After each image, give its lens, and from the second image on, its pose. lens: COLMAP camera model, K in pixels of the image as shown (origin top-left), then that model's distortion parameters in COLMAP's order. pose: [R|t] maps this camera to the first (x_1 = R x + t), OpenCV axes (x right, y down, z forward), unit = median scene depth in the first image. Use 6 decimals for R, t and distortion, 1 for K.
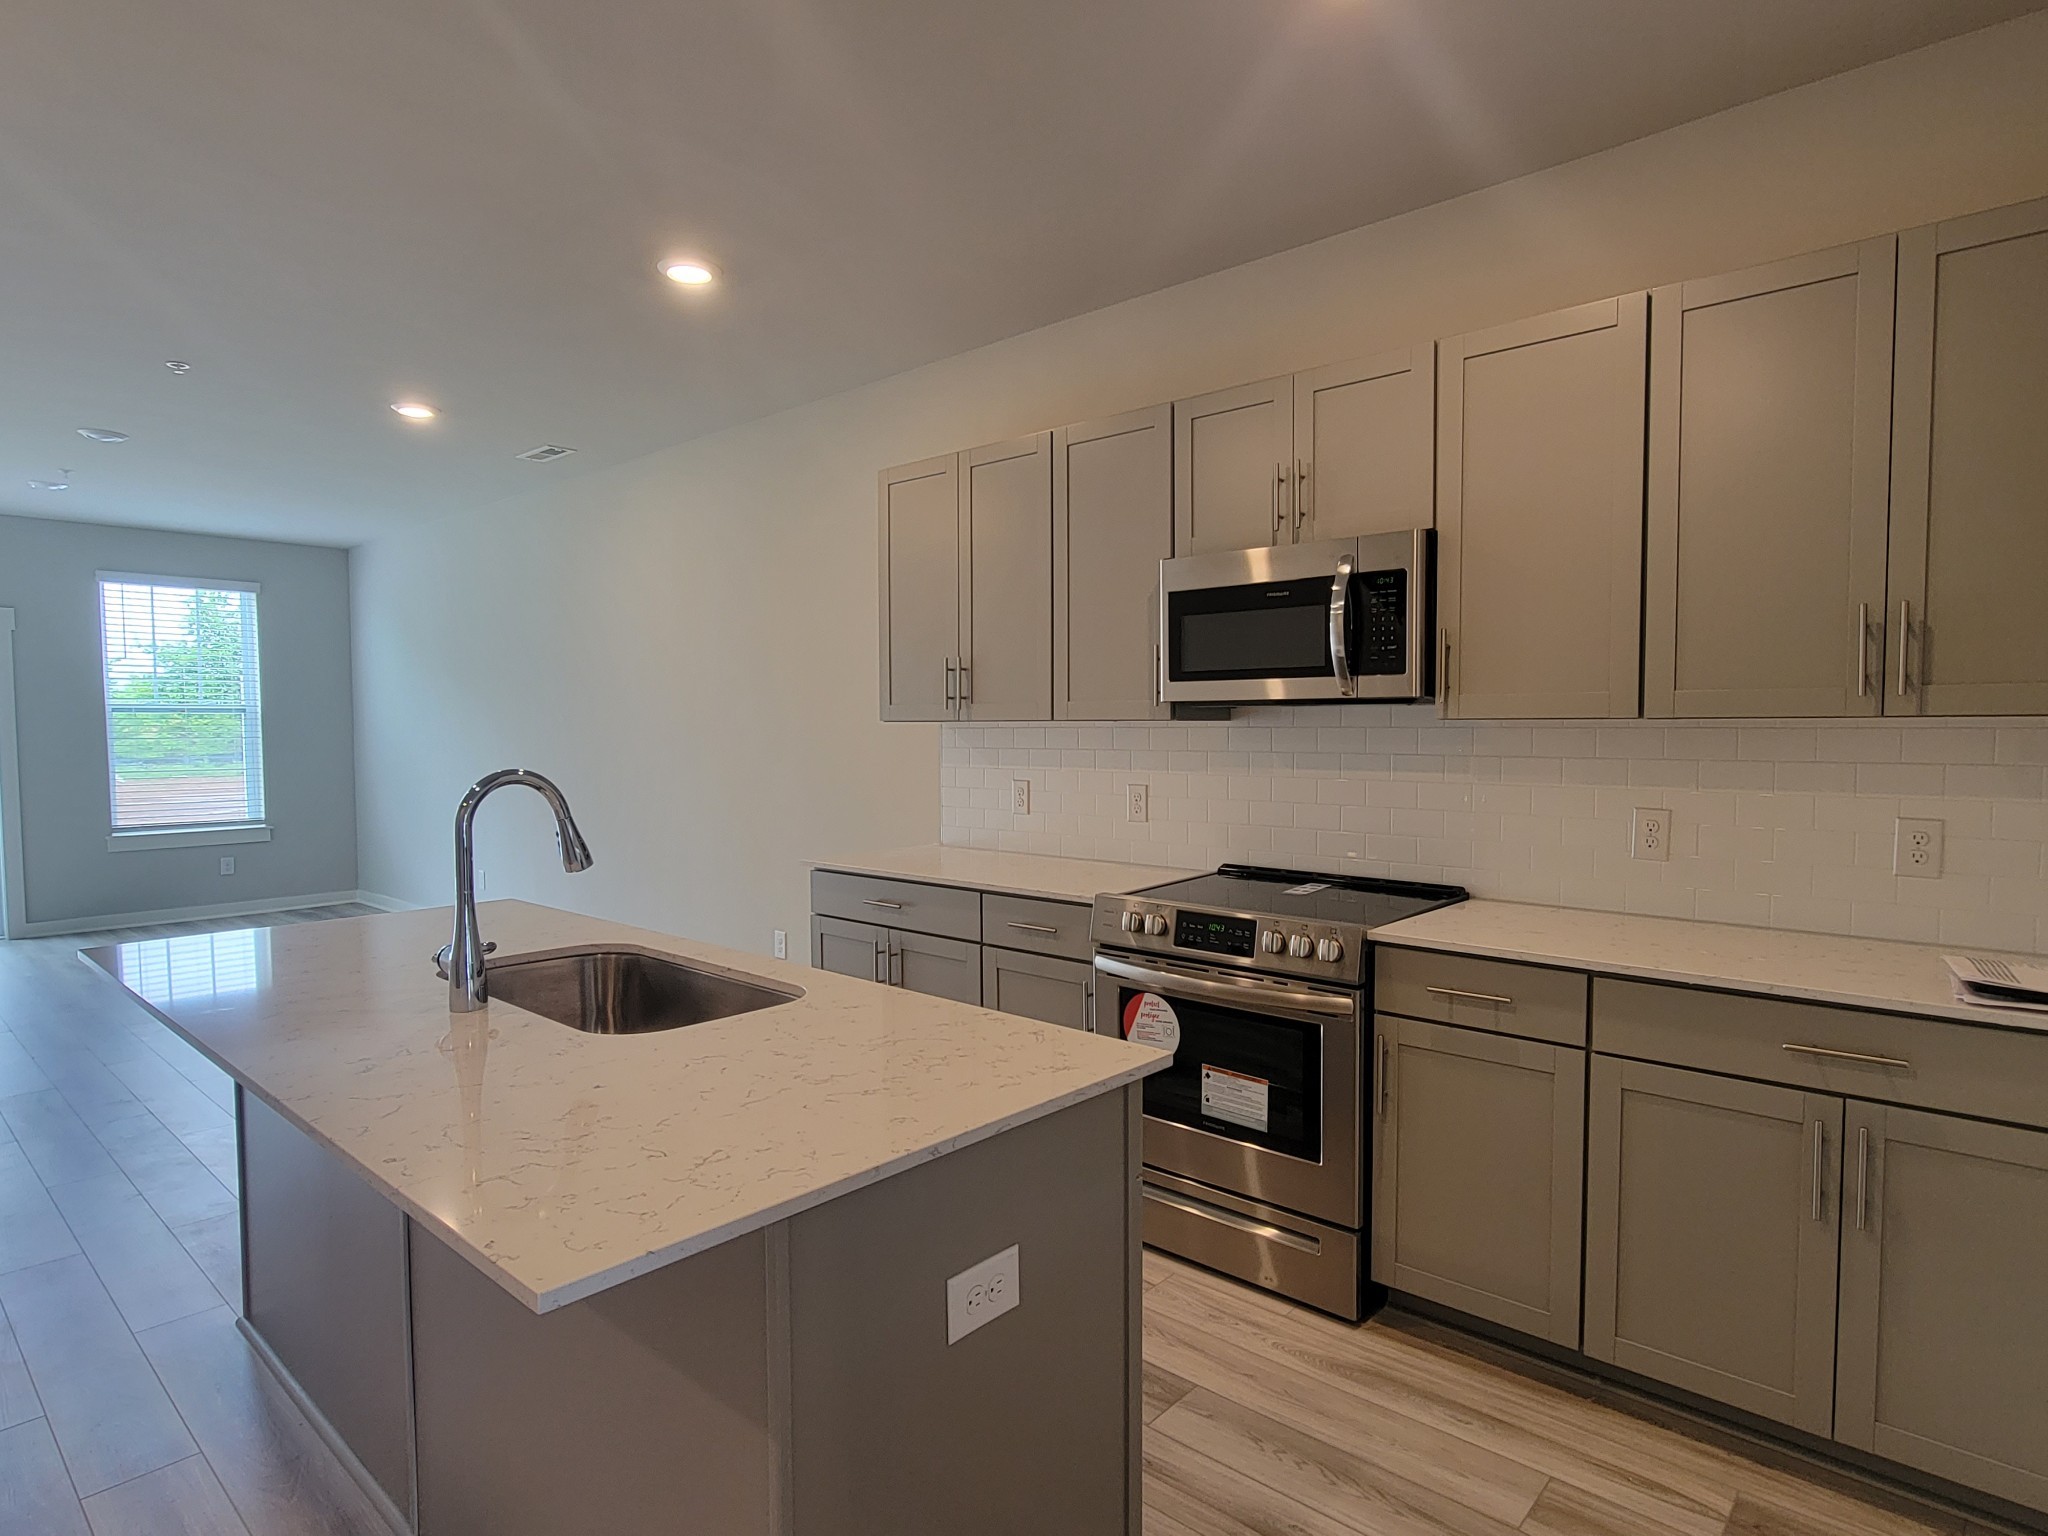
lens RADIAL K [[1127.9, 0, 1025.1], [0, 1127.9, 777.9], [0, 0, 1]] dist [-0.004746, 0.001260]
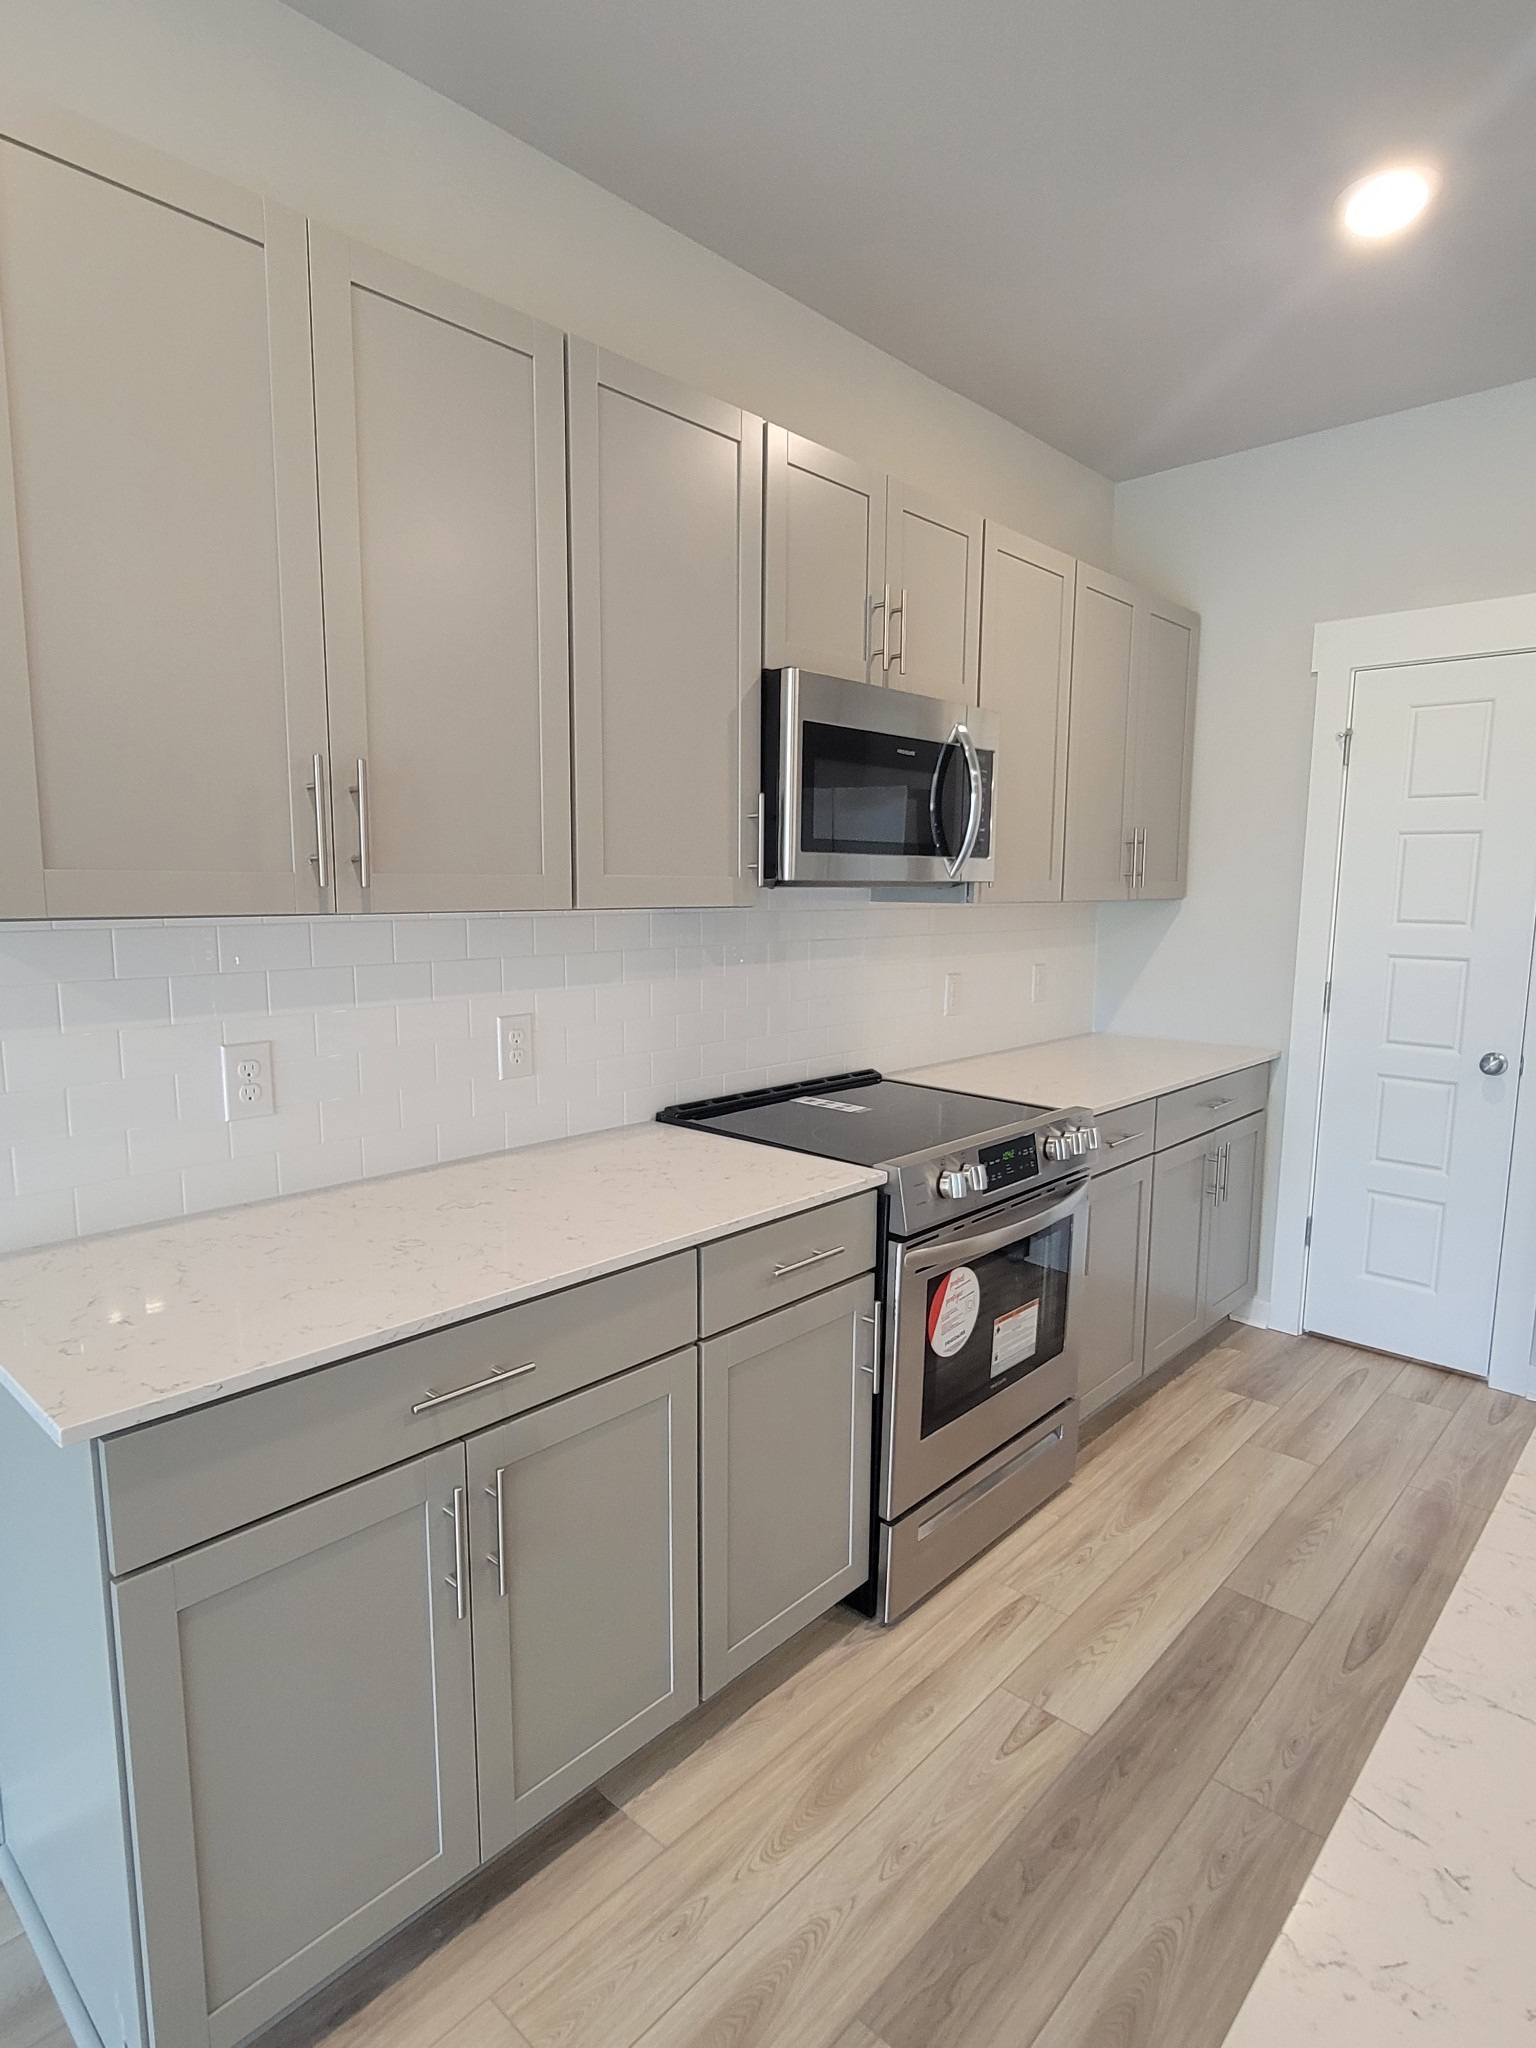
lens RADIAL K [[1127.9, 0, 760.7], [0, 1127.9, 1019.3], [0, 0, 1]] dist [-0.004746, 0.001260]
pose [[0.011699, -0.119724, 0.992738, -0.735305], [0.040174, 0.992061, 0.119169, -0.085792], [-0.999124, 0.038489, 0.016416, 1.298216]]
